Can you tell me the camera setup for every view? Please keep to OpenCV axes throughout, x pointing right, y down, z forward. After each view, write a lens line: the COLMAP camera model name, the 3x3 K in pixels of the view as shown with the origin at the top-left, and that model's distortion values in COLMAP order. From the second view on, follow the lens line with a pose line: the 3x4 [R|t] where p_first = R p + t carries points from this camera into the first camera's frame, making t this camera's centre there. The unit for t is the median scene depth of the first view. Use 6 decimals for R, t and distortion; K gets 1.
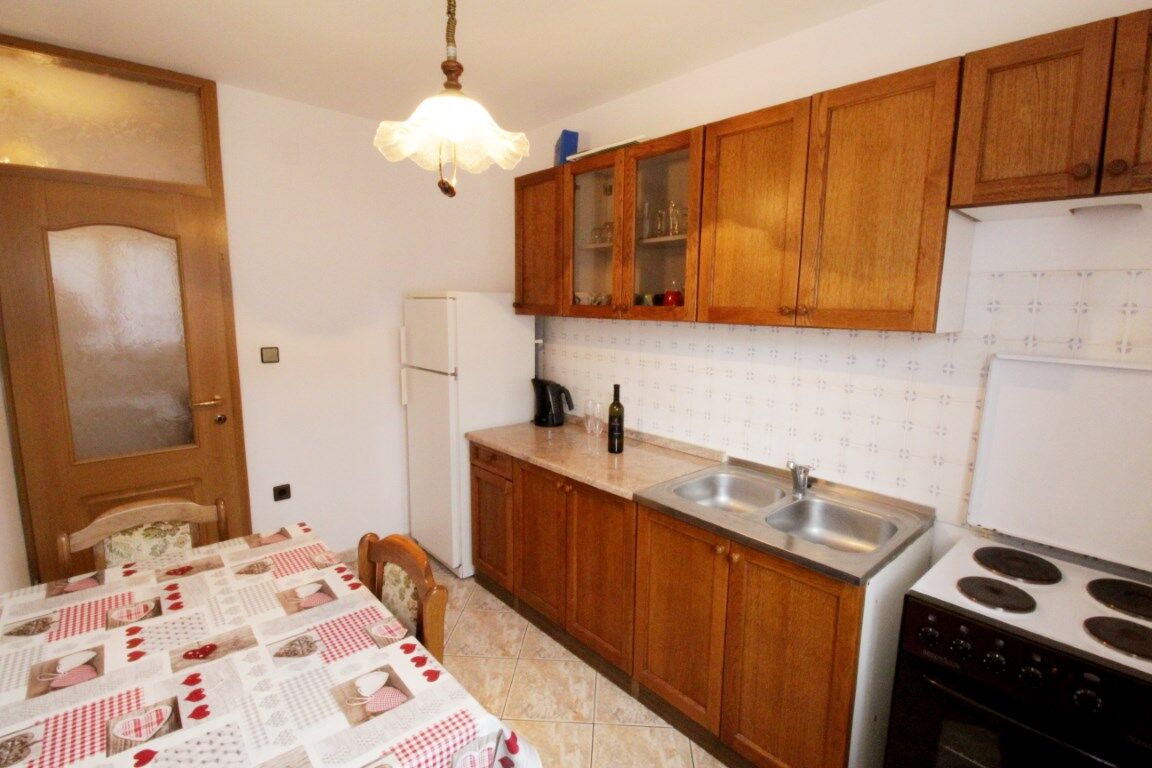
lens RADIAL K [[535.4, 0, 589.5], [0, 535.4, 381.6], [0, 0, 1]] dist [0.003380, -0.014227]
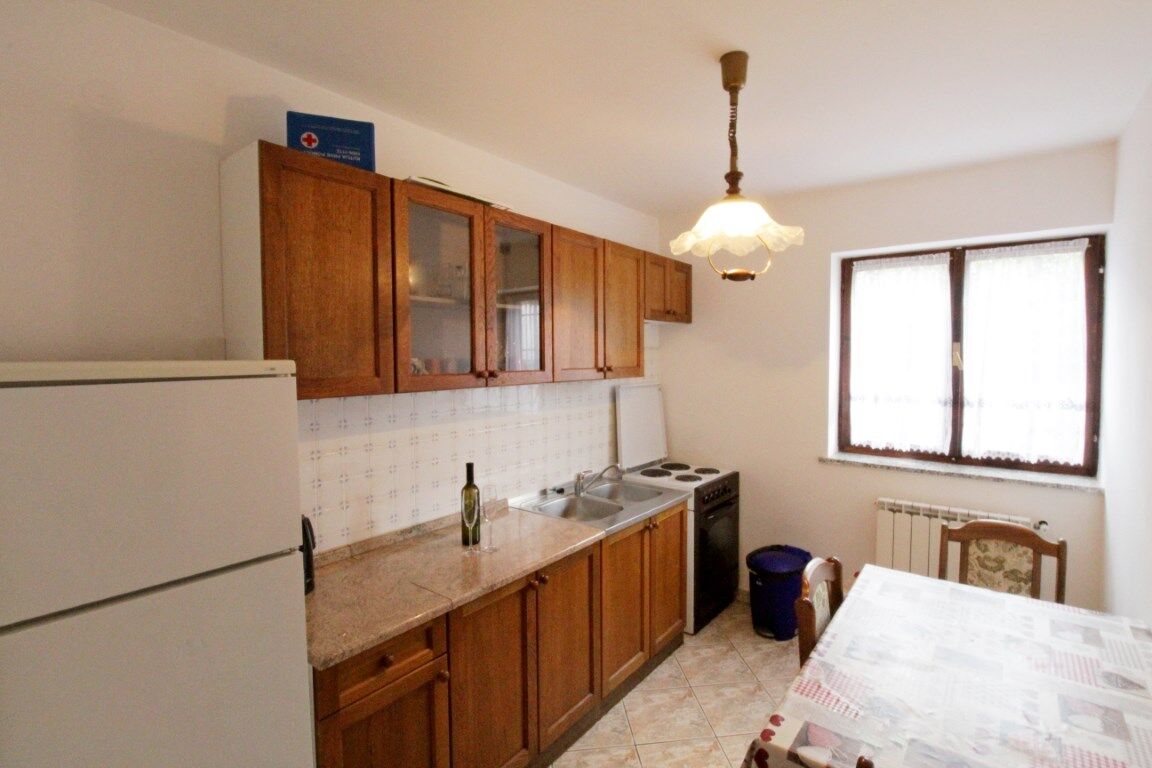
lens RADIAL K [[539.3, 0, 590.5], [0, 539.3, 381.3], [0, 0, 1]] dist [0.004353, -0.015113]
pose [[-0.180222, -0.056890, 0.981979, -1.195414], [0.148498, 0.985310, 0.084337, -0.242877], [-0.972352, 0.161022, -0.169127, 1.348096]]
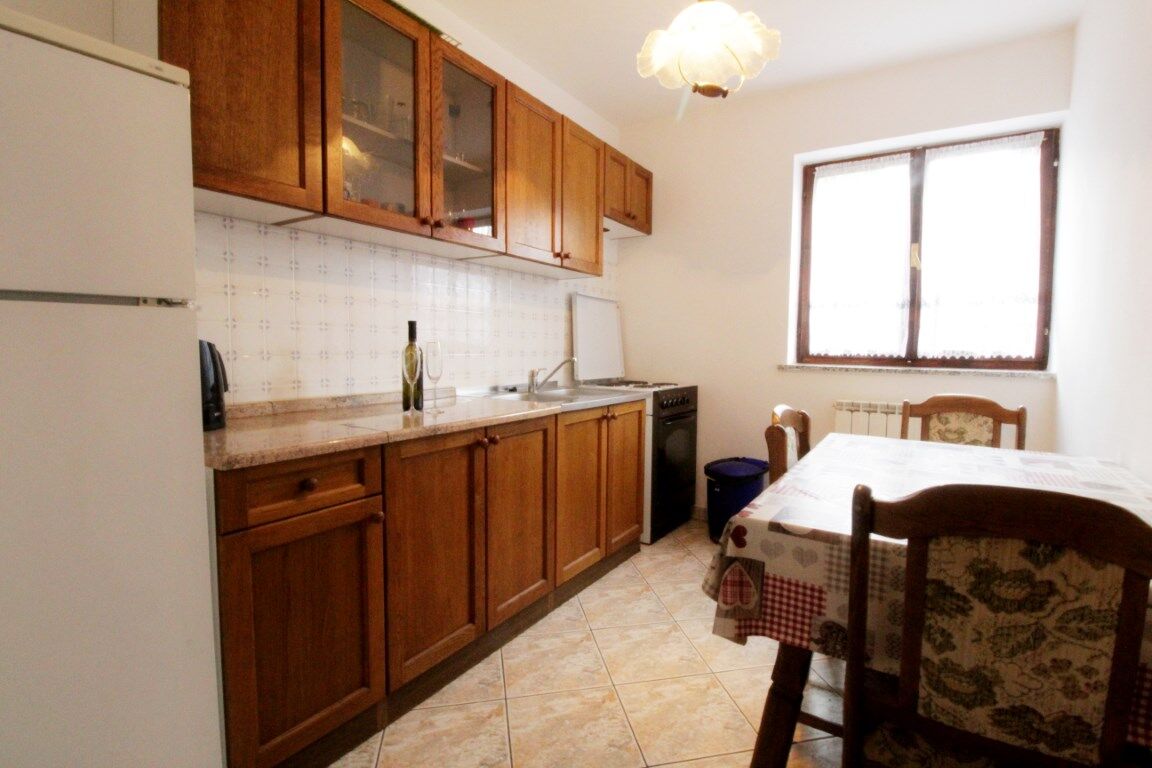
lens RADIAL K [[539.3, 0, 590.5], [0, 539.3, 381.3], [0, 0, 1]] dist [0.004353, -0.015113]
pose [[-0.263929, -0.077061, 0.961459, -1.121234], [0.128764, 0.985066, 0.114300, 0.051133], [-0.955909, 0.153968, -0.250065, 1.384012]]
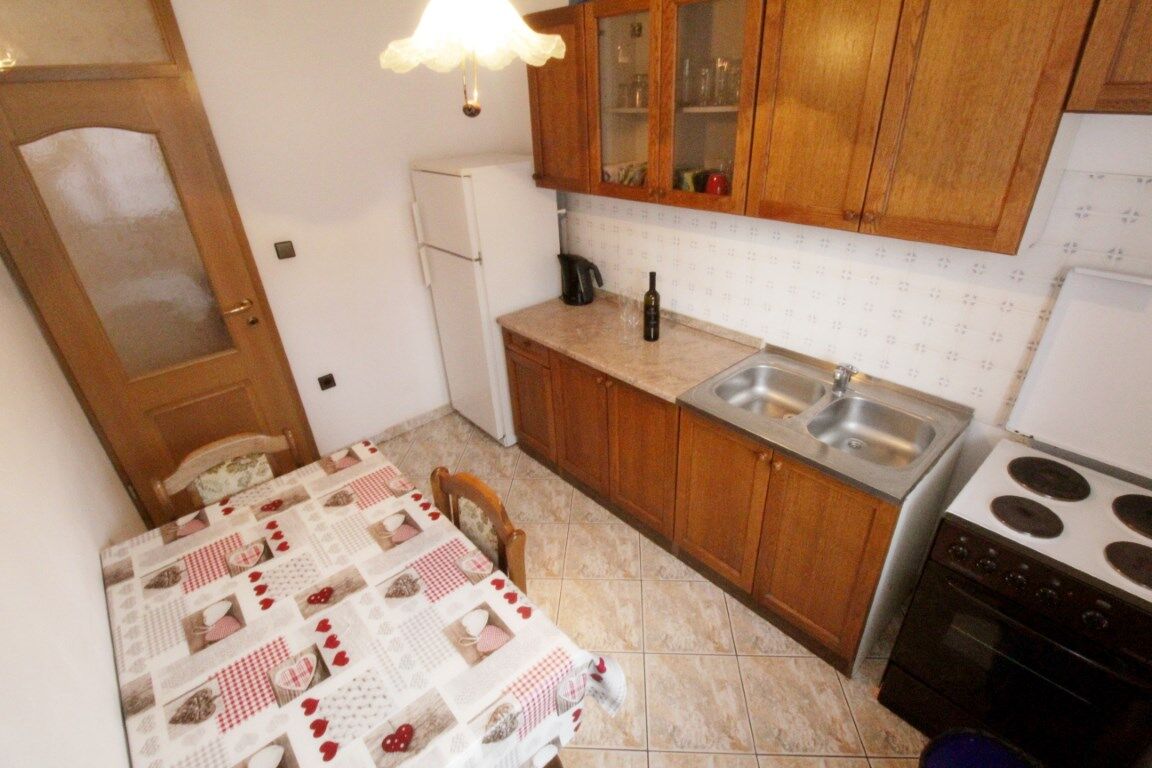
lens RADIAL K [[535.4, 0, 589.5], [0, 535.4, 381.6], [0, 0, 1]] dist [0.003380, -0.014227]
pose [[0.998726, -0.043428, -0.025706, -0.065789], [0.049557, 0.940202, 0.336992, -0.201319], [0.009534, -0.337837, 0.941156, 0.045389]]
